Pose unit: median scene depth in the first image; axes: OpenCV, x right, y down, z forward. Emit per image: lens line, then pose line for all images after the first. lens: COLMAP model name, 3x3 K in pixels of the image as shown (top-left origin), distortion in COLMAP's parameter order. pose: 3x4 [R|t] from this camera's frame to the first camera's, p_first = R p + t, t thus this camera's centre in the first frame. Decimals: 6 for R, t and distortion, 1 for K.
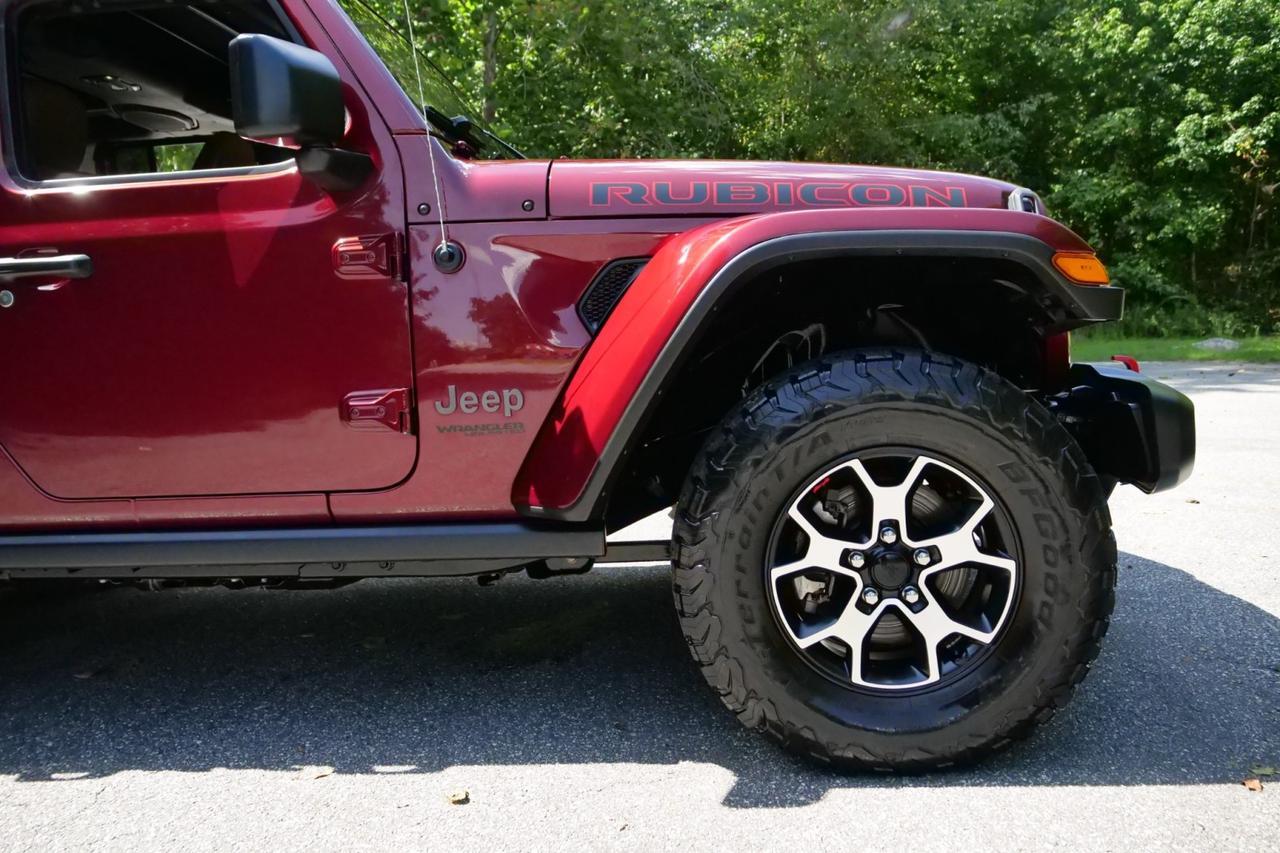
lens RADIAL K [[934.2, 0, 638.5], [0, 934.2, 415.1], [0, 0, 1]] dist [-0.046843, 0.004946]
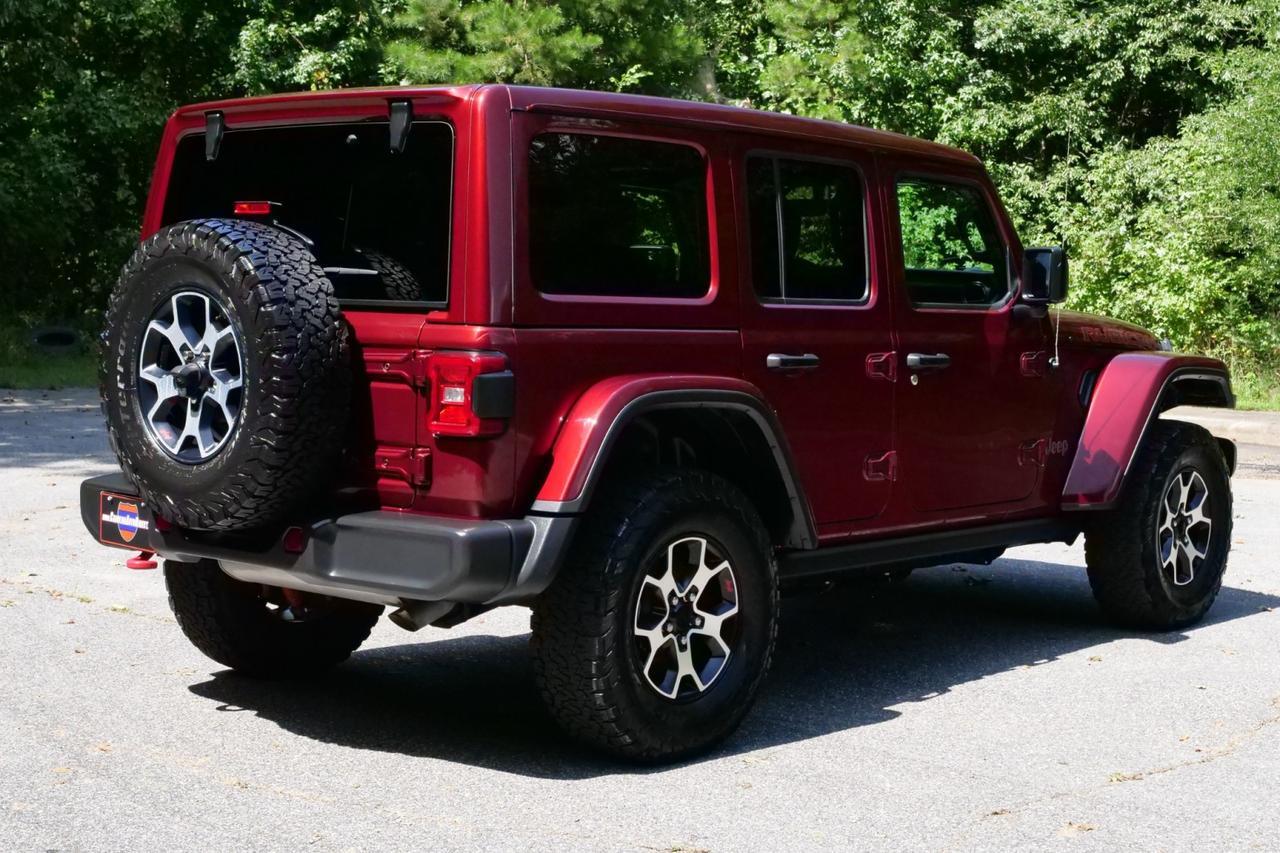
lens RADIAL K [[1971.3, 0, 640.0], [0, 1971.3, 426.5], [0, 0, 1]] dist [-0.005342, -0.059804]
pose [[0.584446, 0.004760, 0.811419, -3.796828], [0.017422, 0.999679, -0.018413, 0.001177], [-0.811246, 0.024898, 0.584175, -0.567535]]
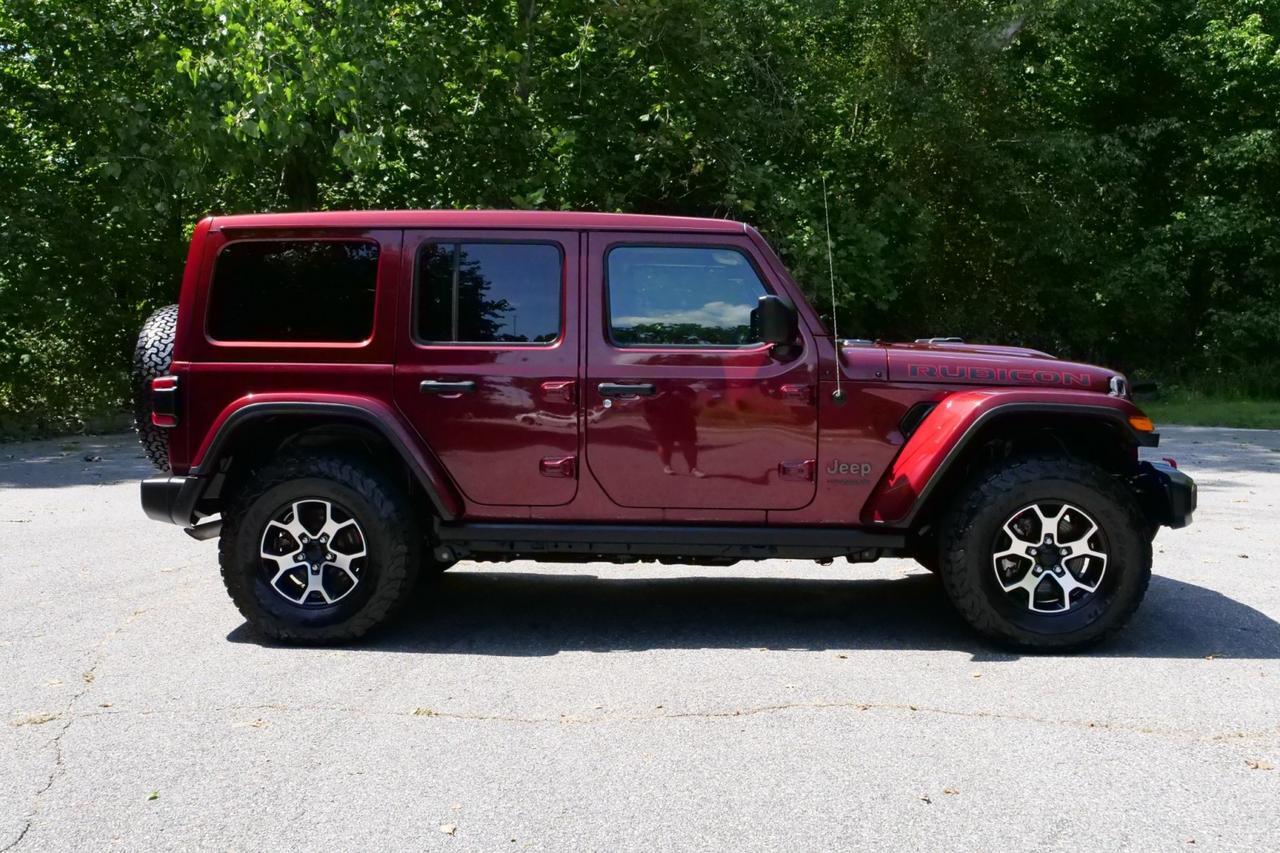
lens RADIAL K [[1303.4, 0, 641.6], [0, 1303.4, 421.3], [0, 0, 1]] dist [-0.002029, -0.047337]
pose [[0.998344, 0.048472, 0.030970, -0.735678], [-0.047664, 0.998517, -0.026300, -0.021460], [-0.032199, 0.024781, 0.999174, -1.880960]]
